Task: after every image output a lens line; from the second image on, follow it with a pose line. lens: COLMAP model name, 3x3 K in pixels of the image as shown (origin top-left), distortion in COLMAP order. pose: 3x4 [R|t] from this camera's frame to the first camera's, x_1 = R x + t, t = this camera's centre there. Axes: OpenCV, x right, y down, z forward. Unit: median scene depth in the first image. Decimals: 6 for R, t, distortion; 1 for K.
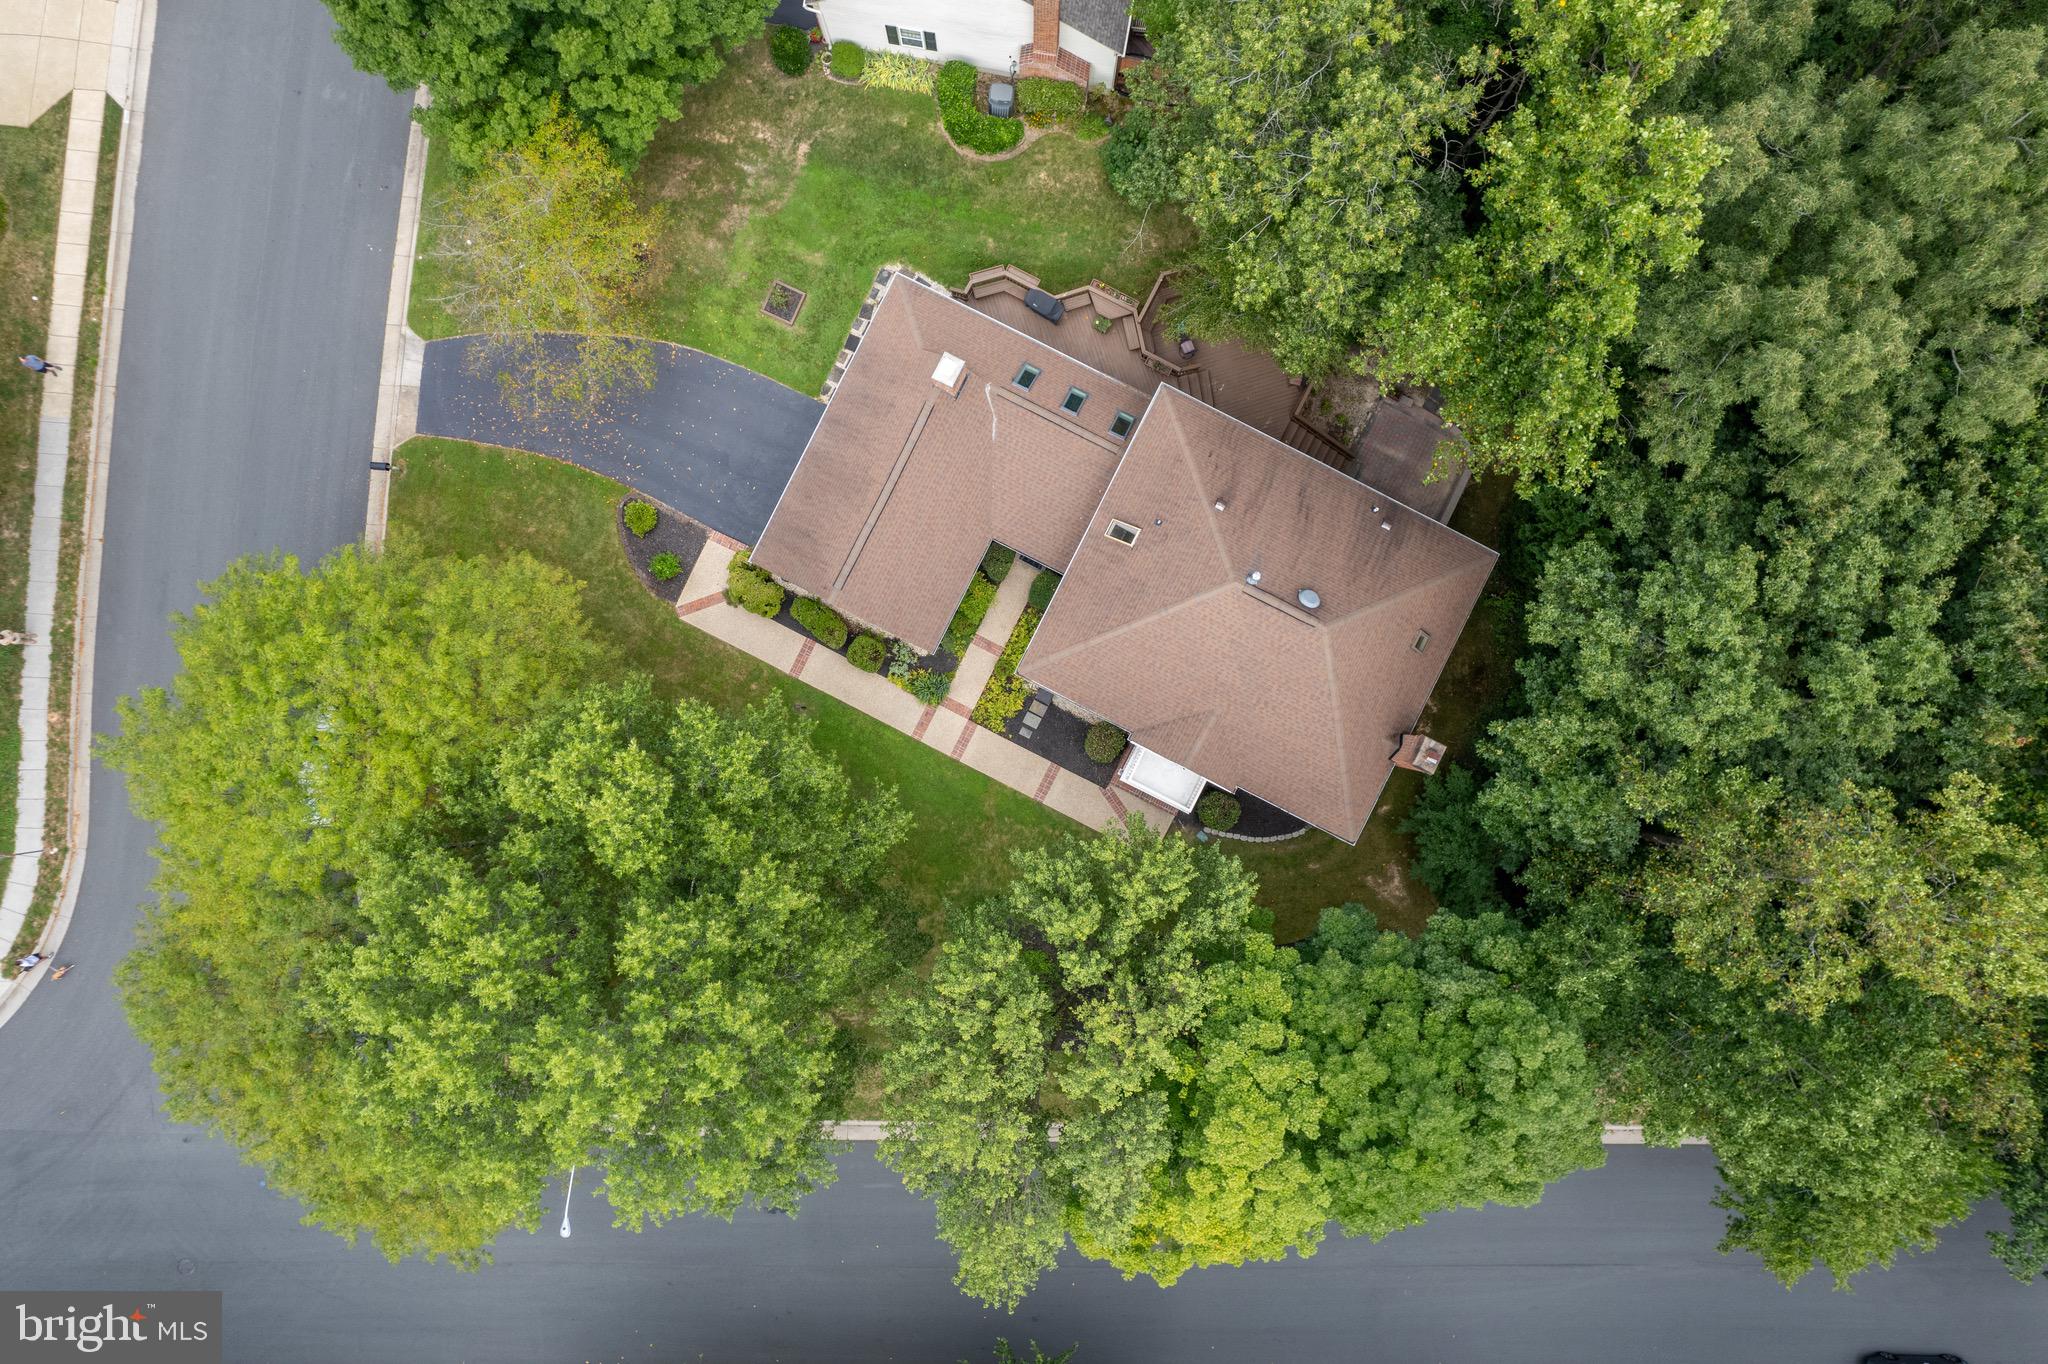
lens RADIAL K [[1310.6, 0, 1024.0], [0, 1310.6, 682.0], [0, 0, 1]] dist [-0.062757, 0.046594]
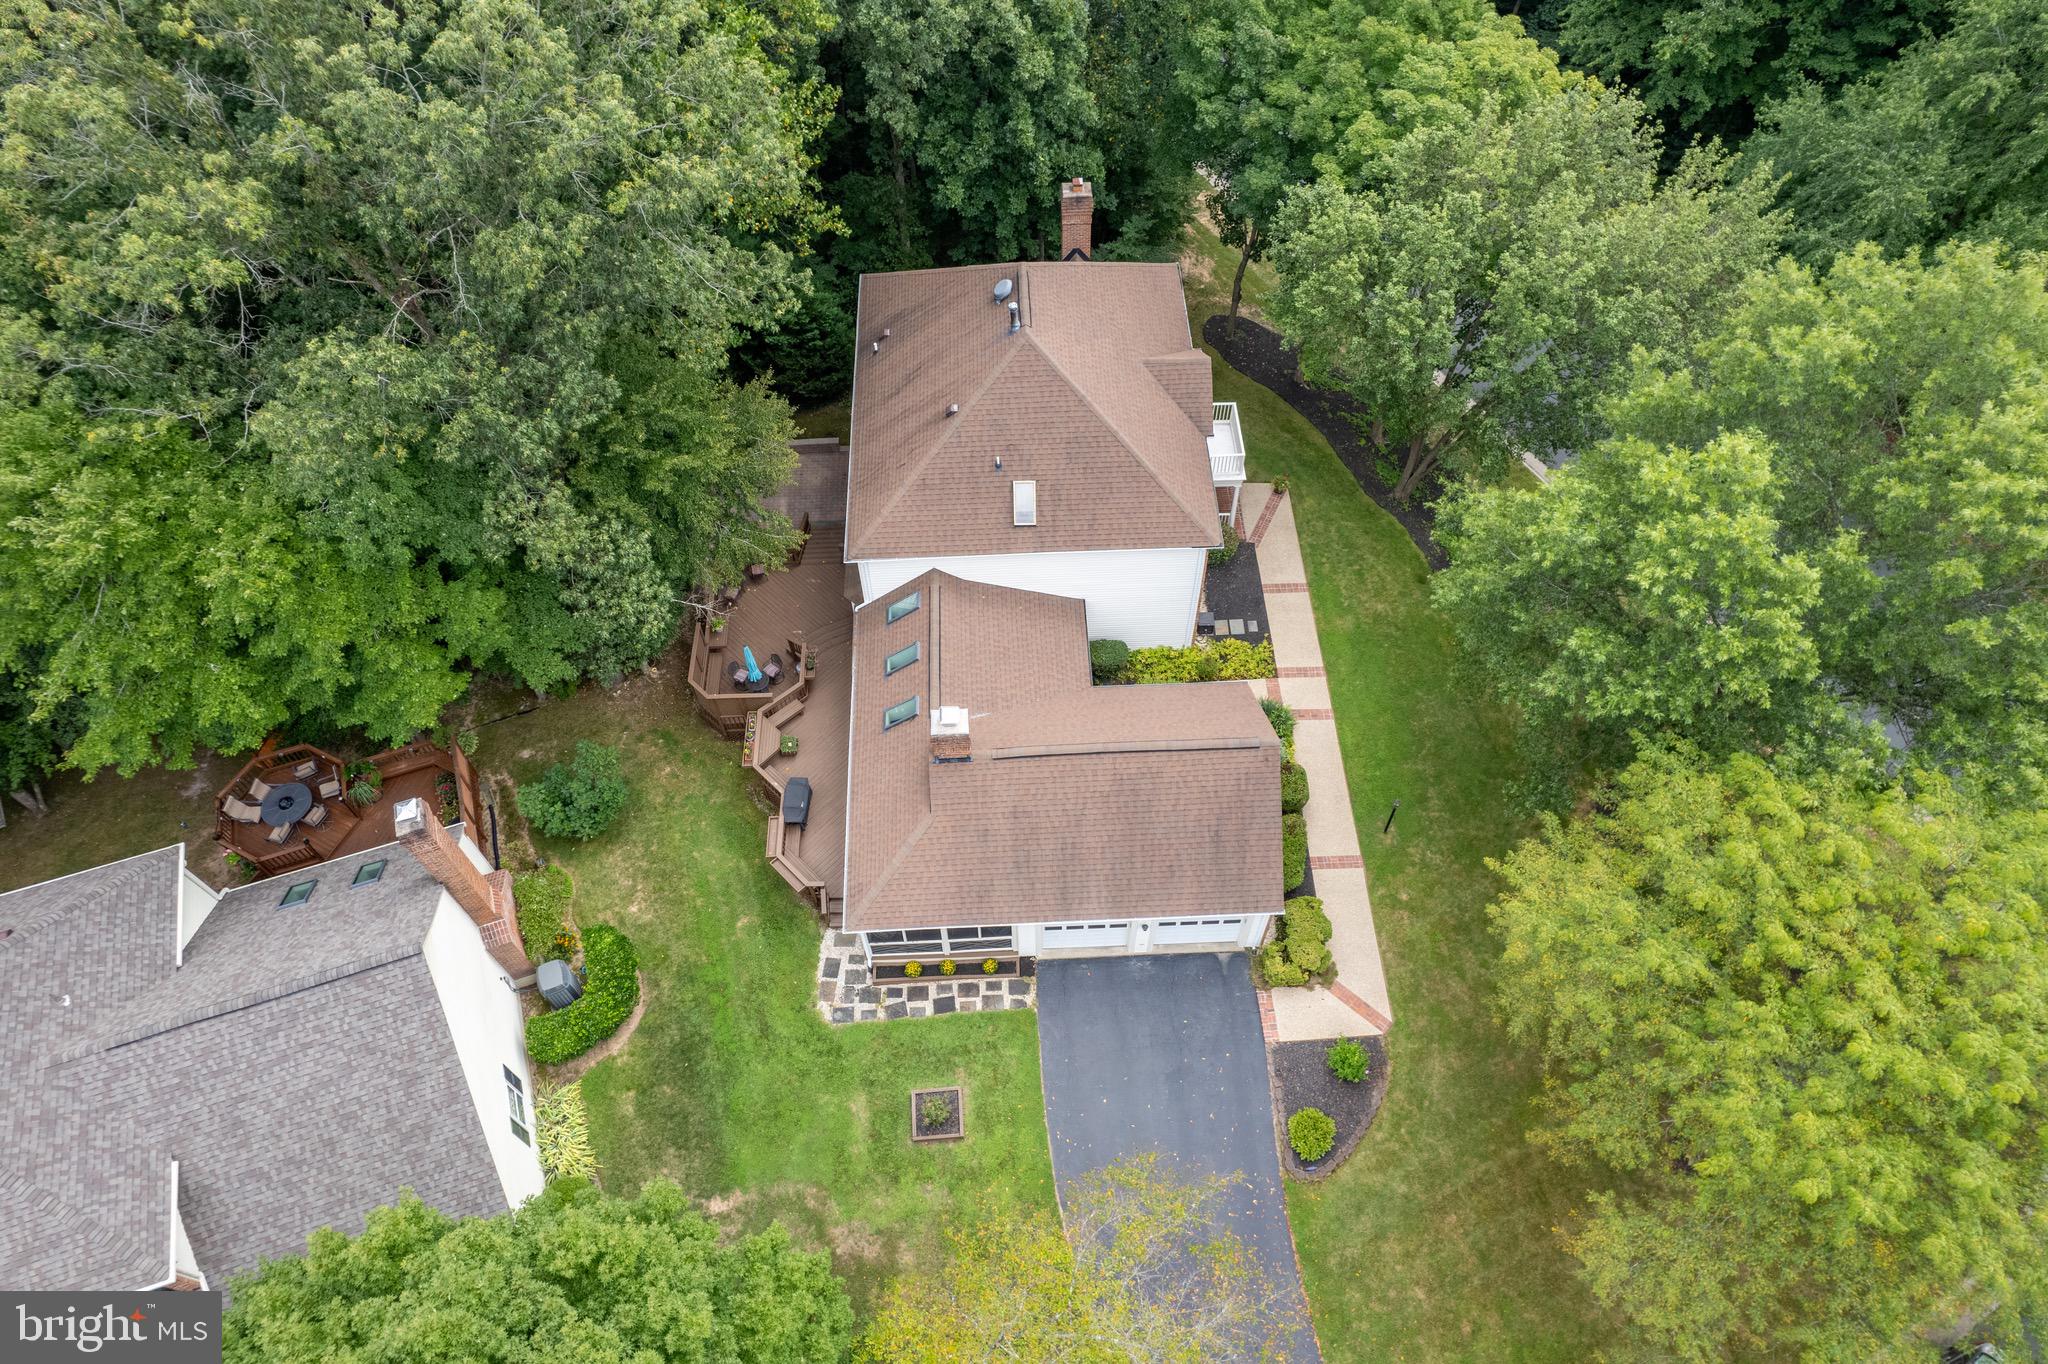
lens RADIAL K [[1310.6, 0, 1024.0], [0, 1310.6, 682.0], [0, 0, 1]] dist [-0.062757, 0.046594]
pose [[-0.482572, -0.729473, 0.484760, -0.377030], [0.875849, -0.399612, 0.270555, -0.347714], [-0.003647, 0.555139, 0.831750, 0.292119]]
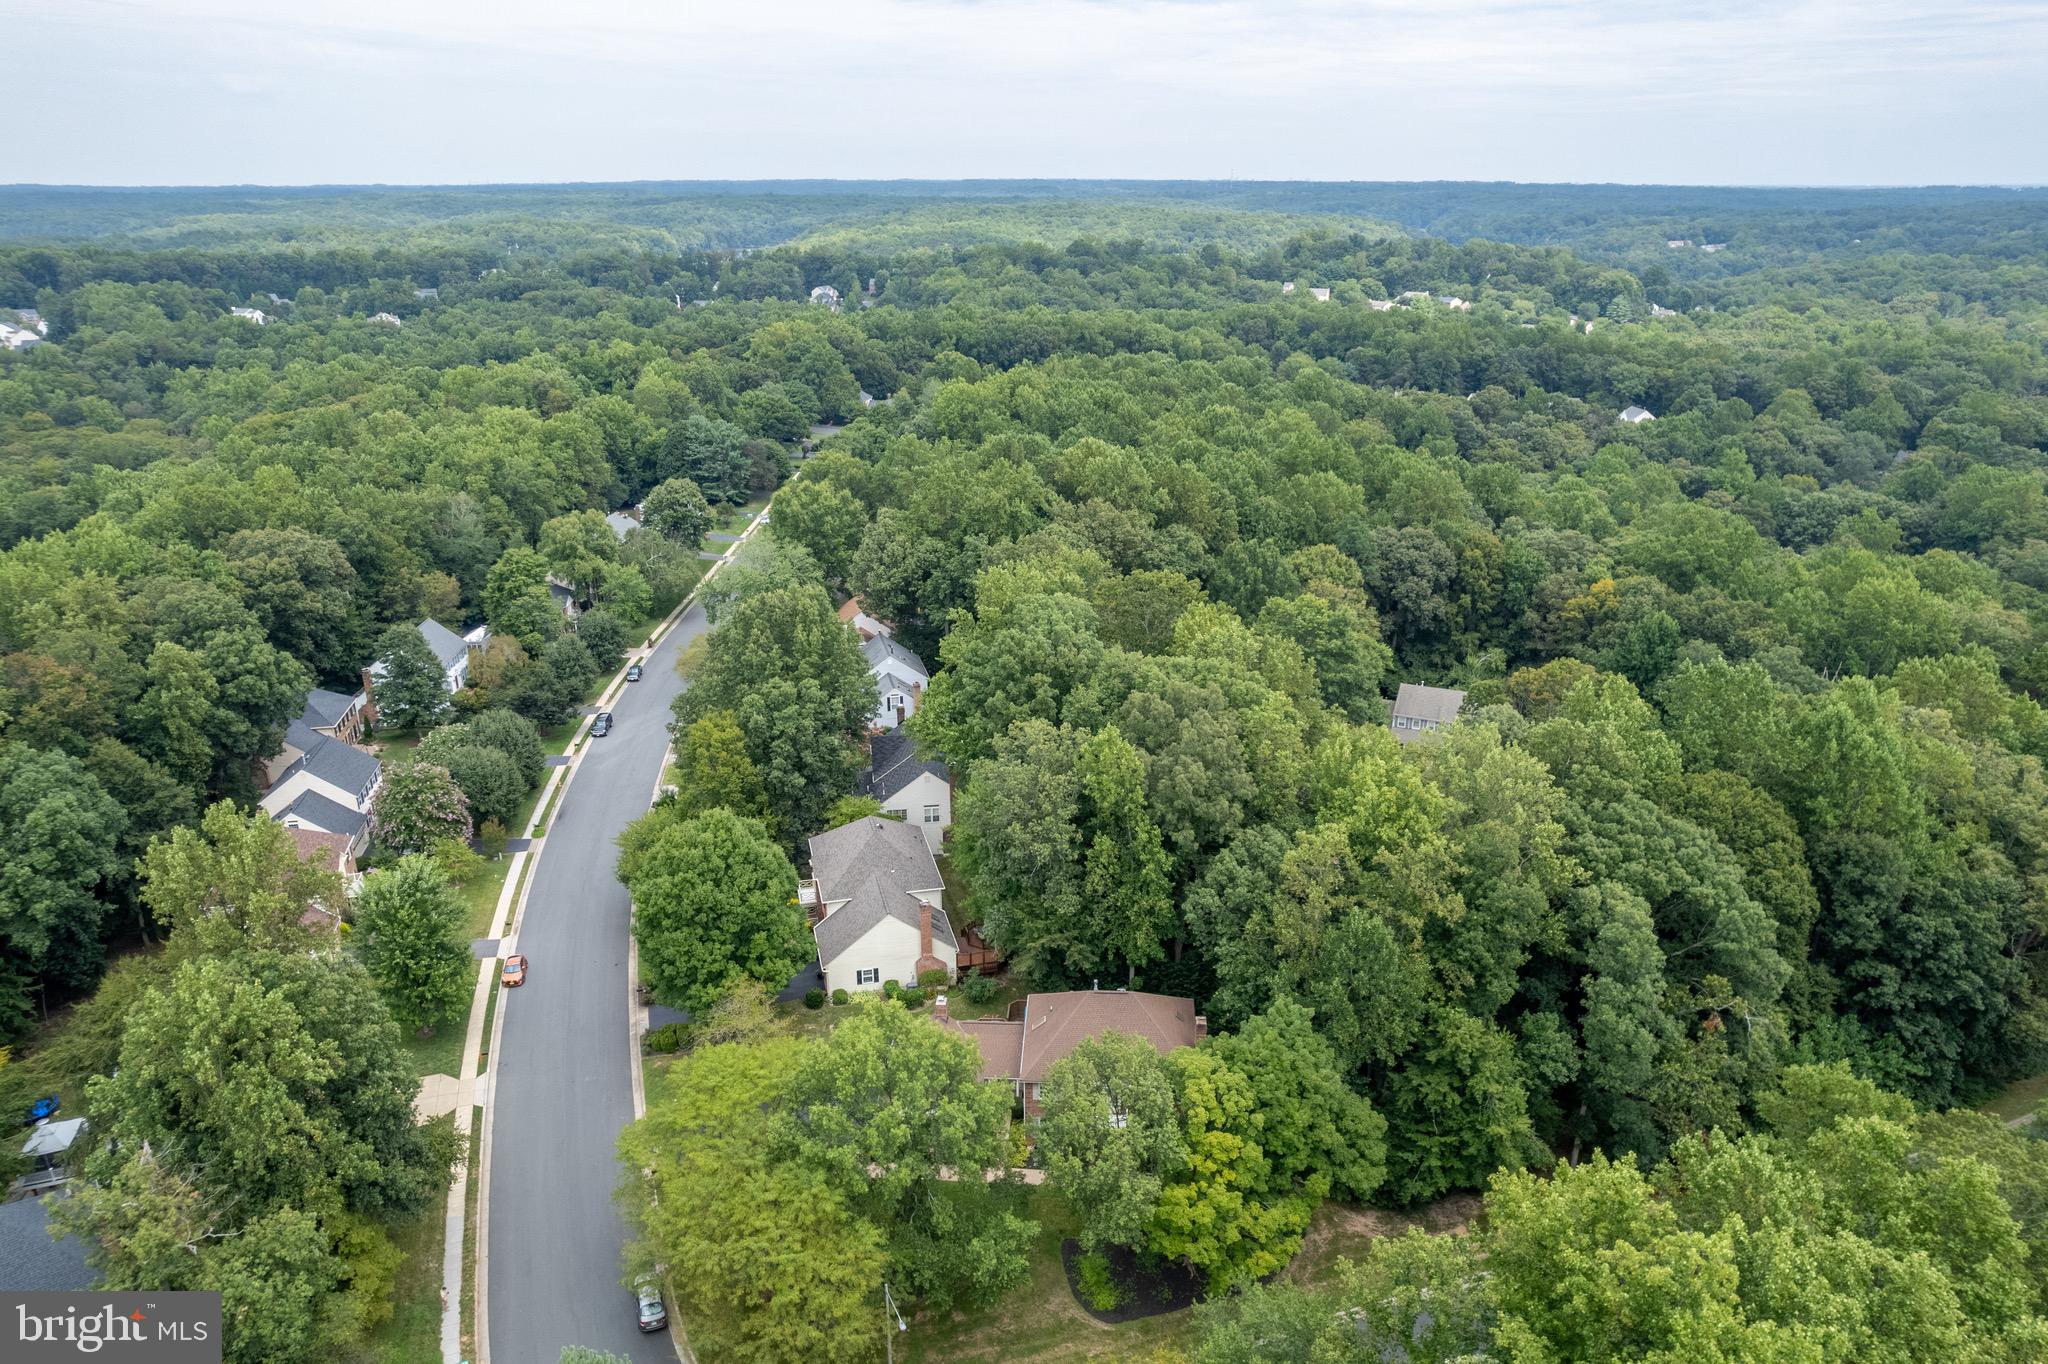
lens RADIAL K [[1310.6, 0, 1024.0], [0, 1310.6, 682.0], [0, 0, 1]] dist [-0.062757, 0.046594]
pose [[0.917477, -0.147281, 0.369519, -0.596710], [0.397719, 0.322256, -0.859052, 1.396621], [0.007442, 0.935126, 0.354238, -0.298014]]
